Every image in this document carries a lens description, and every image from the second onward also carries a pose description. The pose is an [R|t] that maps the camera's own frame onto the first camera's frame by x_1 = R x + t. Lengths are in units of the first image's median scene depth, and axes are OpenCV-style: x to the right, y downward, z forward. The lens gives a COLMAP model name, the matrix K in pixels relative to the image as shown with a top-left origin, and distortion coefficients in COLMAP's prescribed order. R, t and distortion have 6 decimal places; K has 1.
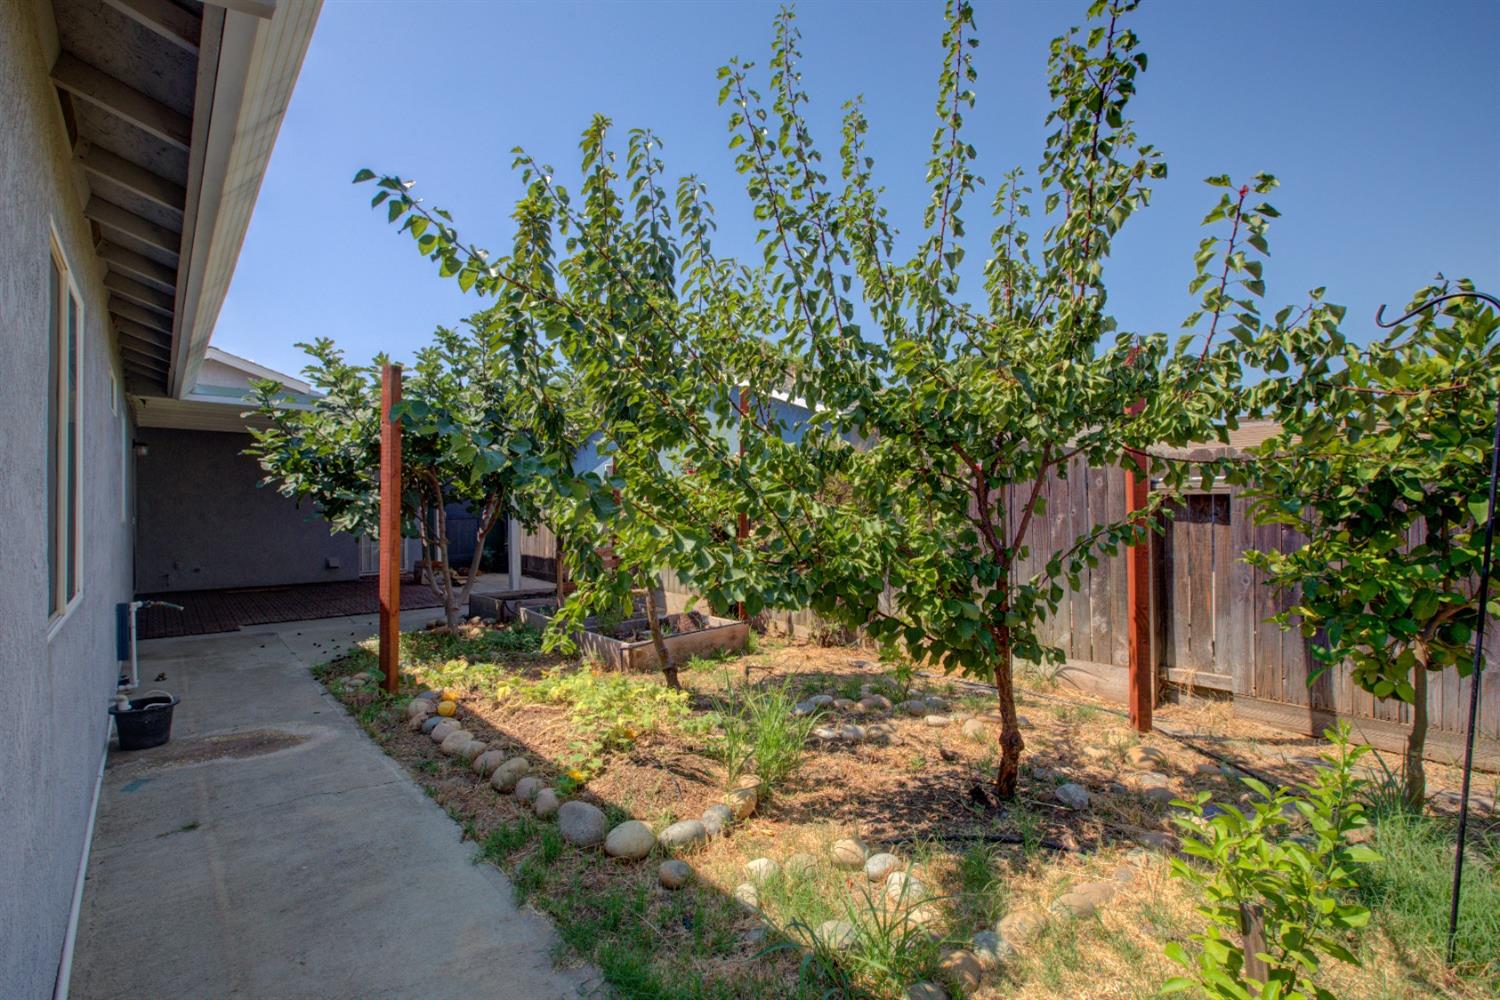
lens RADIAL K [[695.4, 0, 748.3], [0, 695.4, 500.7], [0, 0, 1]] dist [-0.005562, 0.003302]
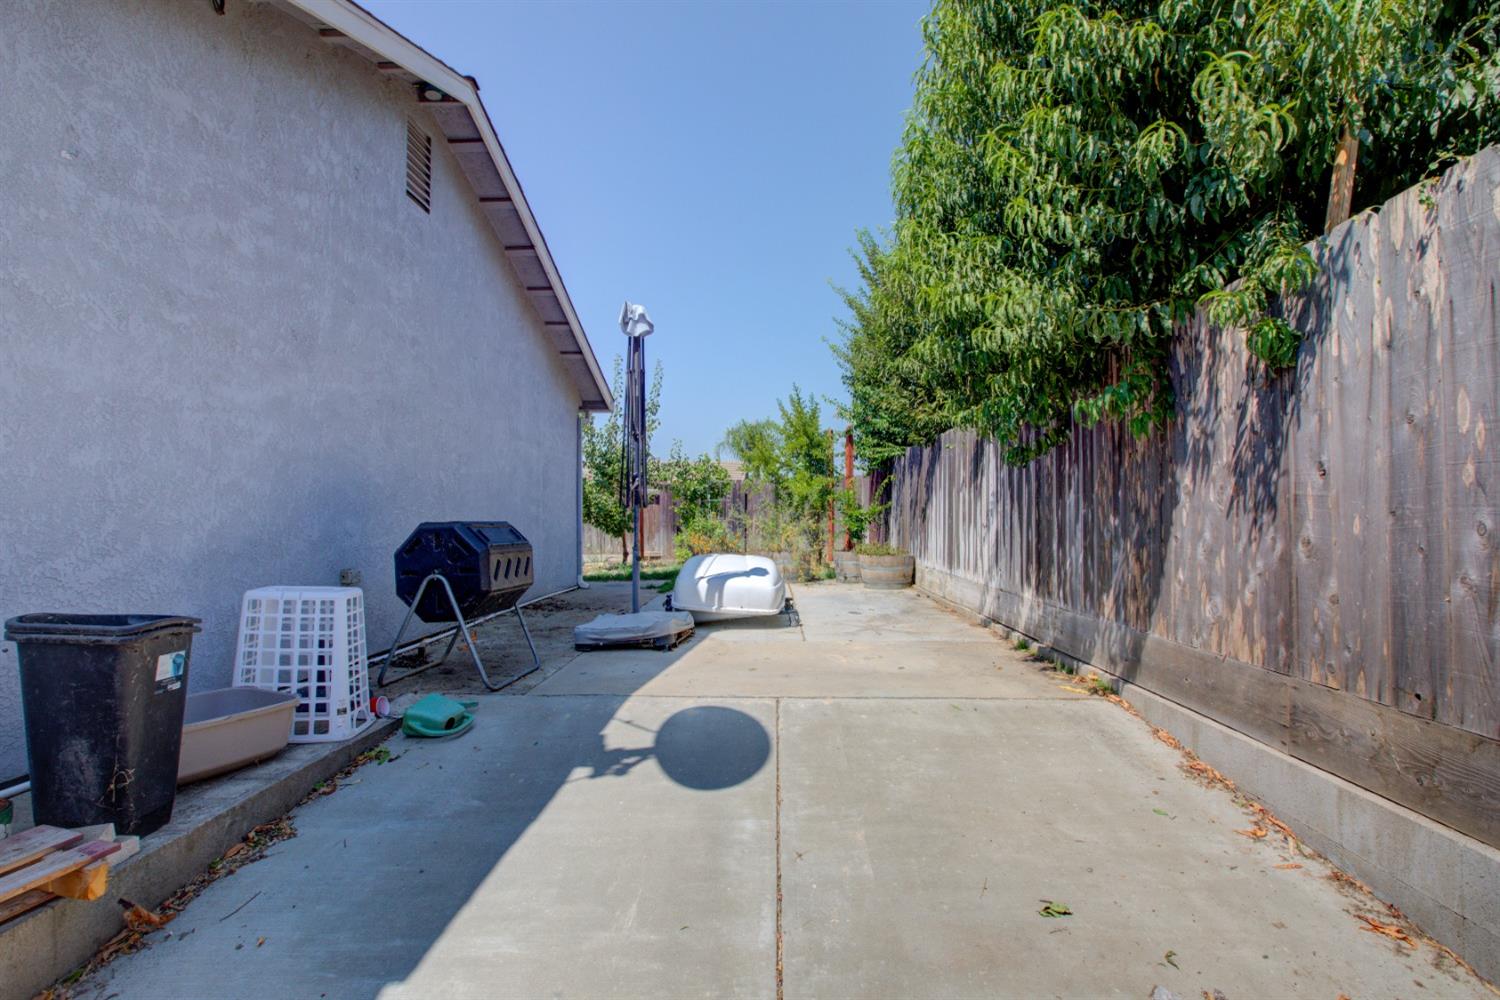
lens RADIAL K [[695.4, 0, 750.1], [0, 695.4, 504.6], [0, 0, 1]] dist [-0.005562, 0.003302]
pose [[0.692896, 0.007101, 0.721002, -2.274593], [-0.006439, 0.999973, -0.003660, 0.083795], [-0.721009, -0.002107, 0.692923, -2.594038]]
